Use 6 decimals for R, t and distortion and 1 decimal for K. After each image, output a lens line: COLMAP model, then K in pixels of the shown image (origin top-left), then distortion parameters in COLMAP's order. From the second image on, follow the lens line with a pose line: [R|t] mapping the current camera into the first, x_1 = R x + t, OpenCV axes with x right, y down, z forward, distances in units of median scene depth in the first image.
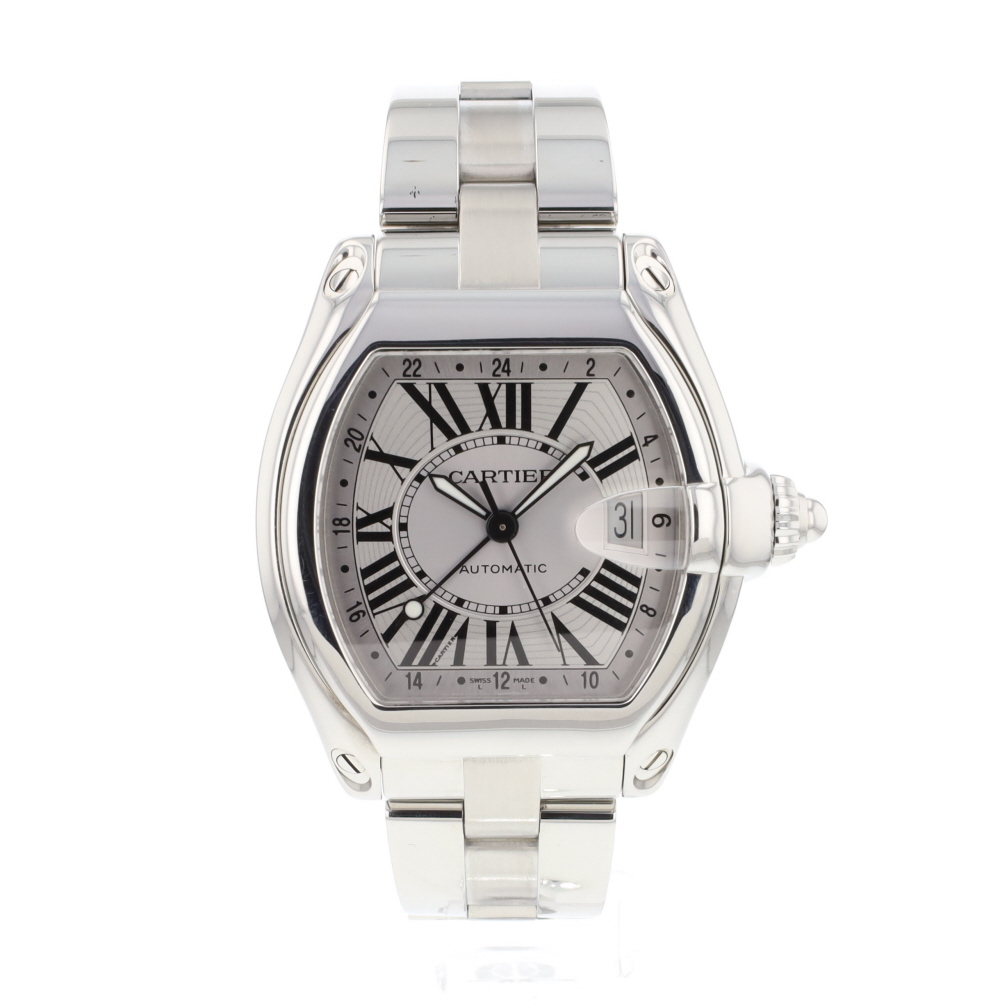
lens RADIAL K [[2128.5, 0, 501.3], [0, 2128.5, 503.9], [0, 0, 1]] dist [0.117198, 0.000000]
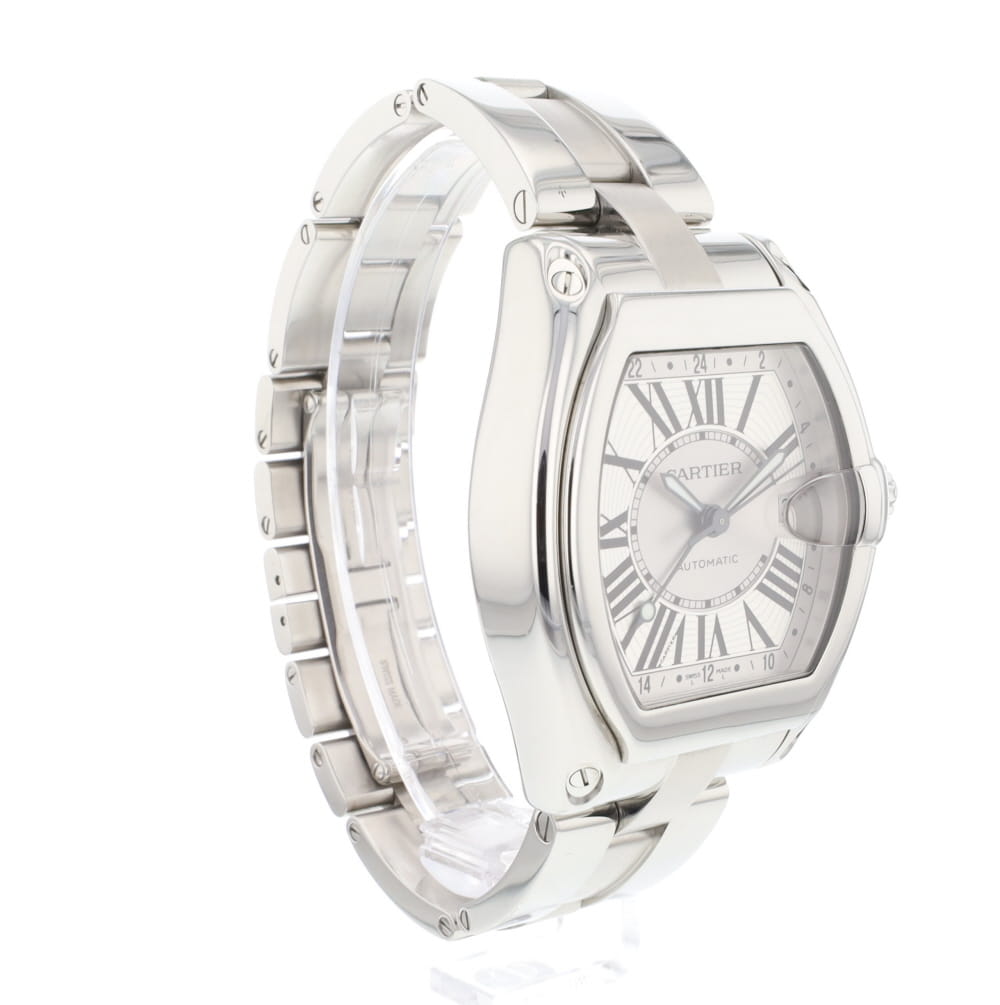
lens RADIAL K [[2128.5, 0, 498.9], [0, 2128.5, 502.2], [0, 0, 1]] dist [0.117198, 0.000000]
pose [[0.784290, -0.081160, 0.615063, -0.698556], [0.074842, 0.996543, 0.036064, -0.042250], [-0.615864, 0.017748, 0.787652, 0.264477]]
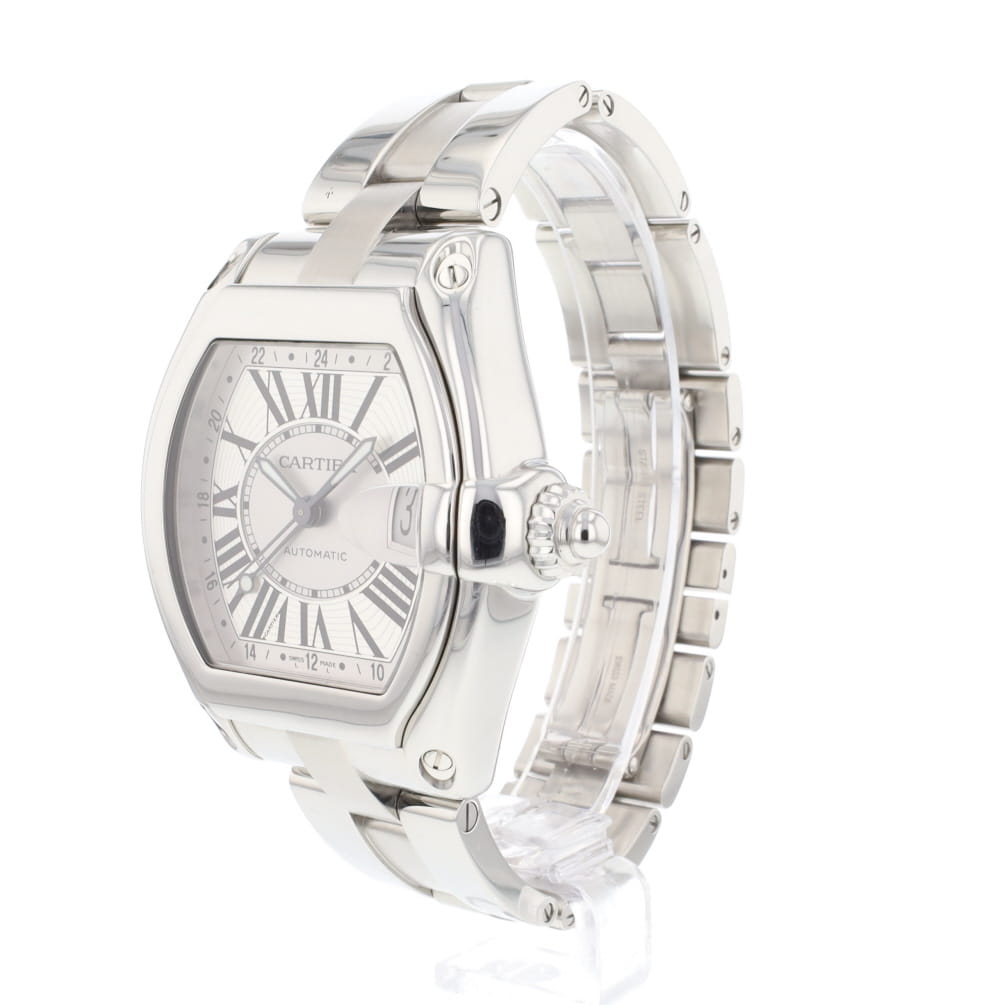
lens RADIAL K [[2128.5, 0, 498.4], [0, 2128.5, 501.1], [0, 0, 1]] dist [0.117198, 0.000000]
pose [[0.785081, 0.076903, -0.614601, 0.704607], [-0.078483, 0.996616, 0.024451, -0.027040], [0.614401, 0.029040, 0.788459, 0.241048]]
